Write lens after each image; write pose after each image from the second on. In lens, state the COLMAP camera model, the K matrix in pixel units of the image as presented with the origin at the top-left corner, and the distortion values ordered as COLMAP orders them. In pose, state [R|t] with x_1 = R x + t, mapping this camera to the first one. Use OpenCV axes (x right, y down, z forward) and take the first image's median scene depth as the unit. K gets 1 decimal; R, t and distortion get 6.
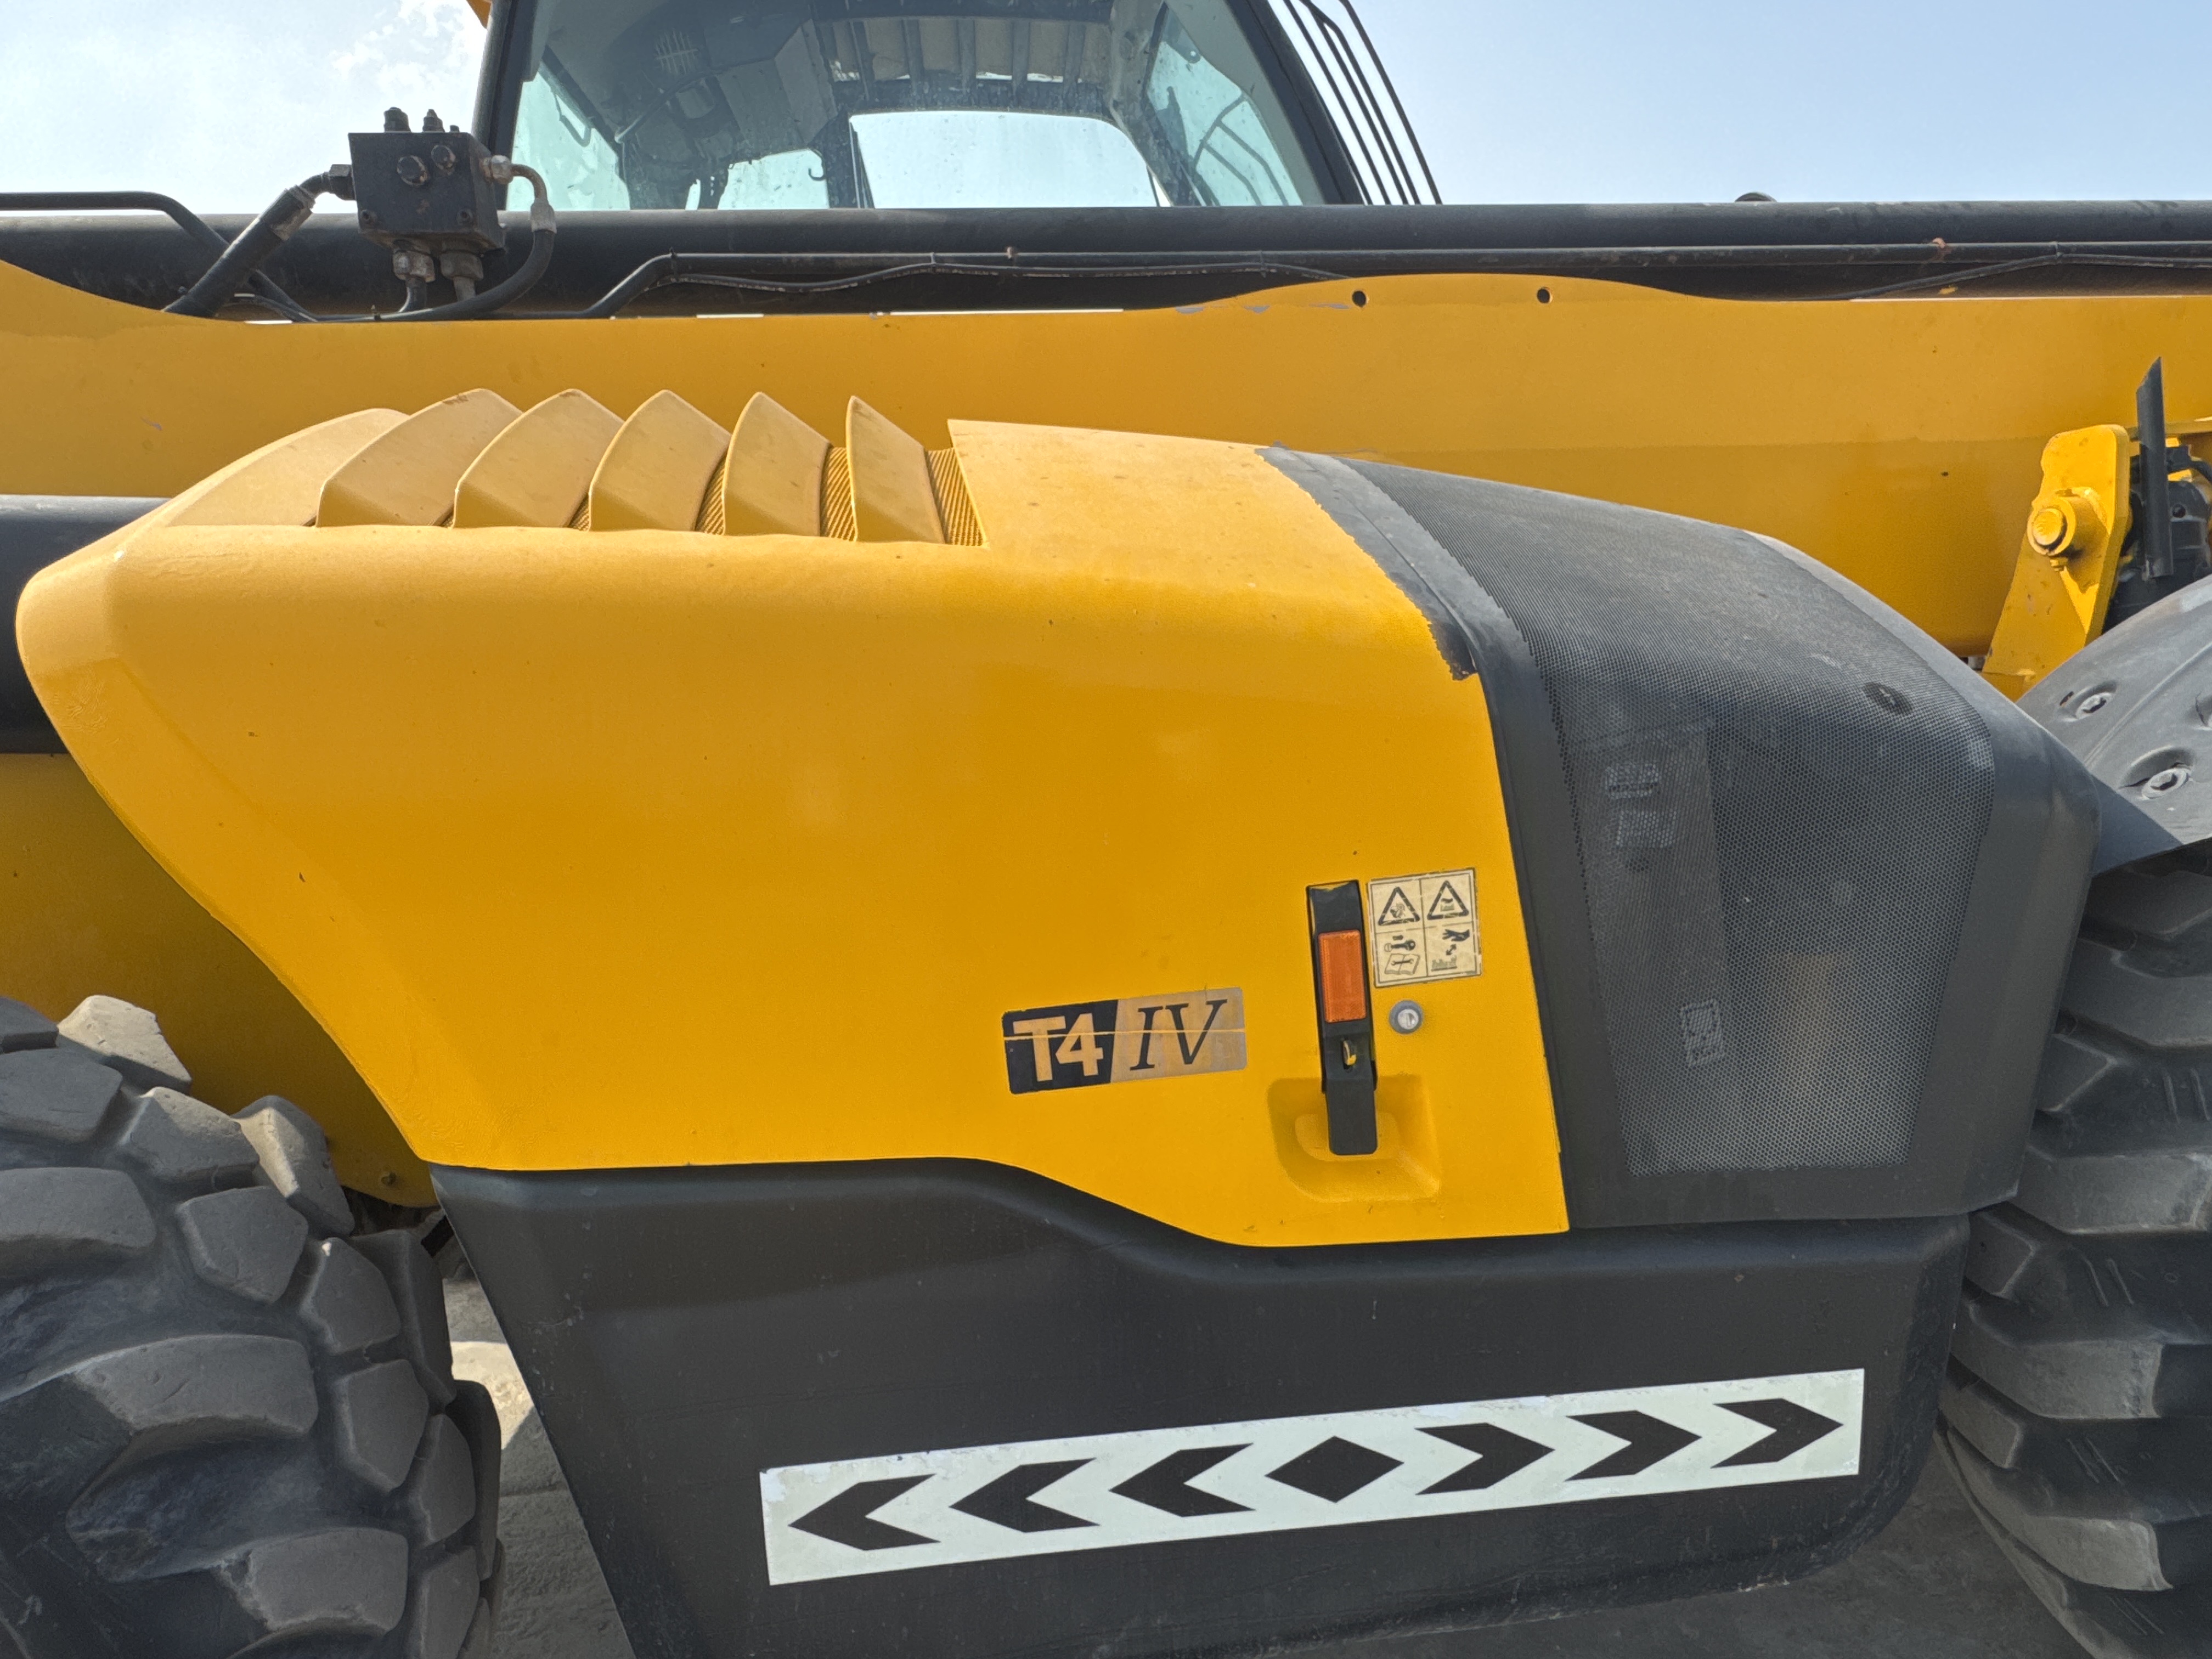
lens RADIAL K [[1240.3, 0, 1106.0], [0, 1240.3, 829.5], [0, 0, 1]] dist [-0.002325, -0.014289]
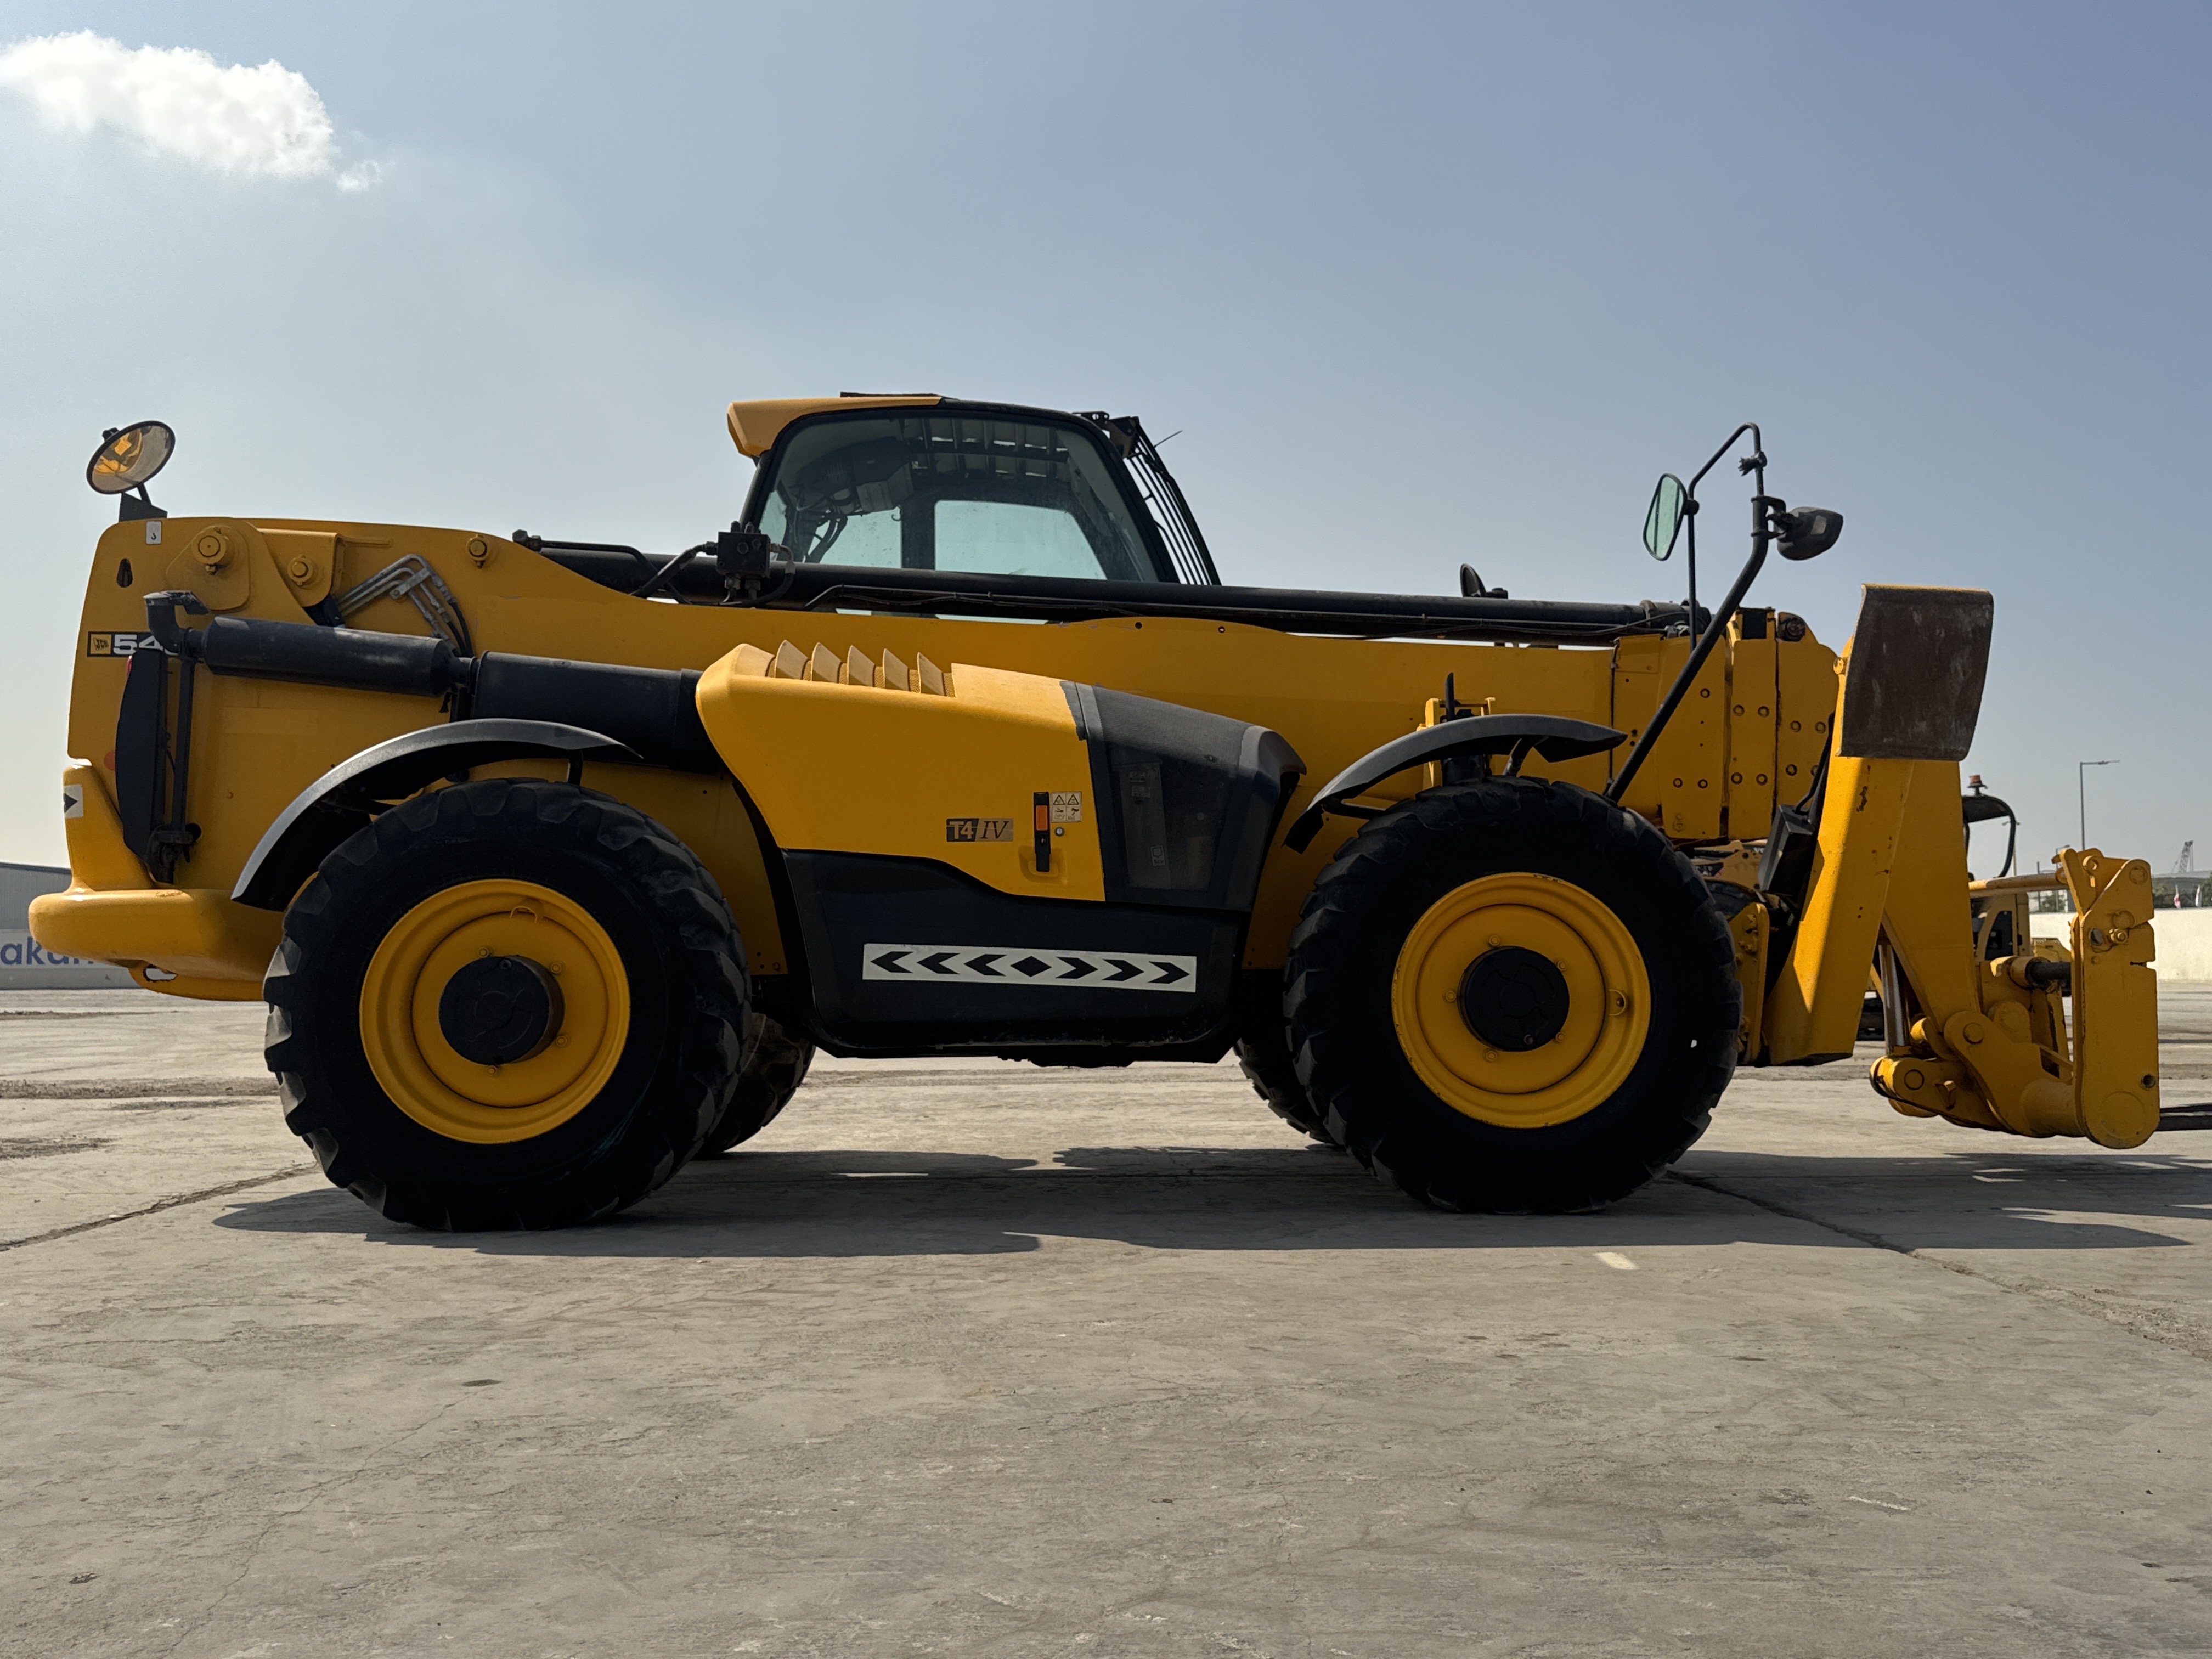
lens RADIAL K [[1918.0, 0, 1106.0], [0, 1918.0, 829.5], [0, 0, 1]] dist [0.000040, -0.000212]
pose [[0.995827, 0.074946, -0.052083, 0.637156], [-0.085155, 0.968309, -0.234789, 1.374073], [0.032836, 0.238245, 0.970650, -4.179444]]
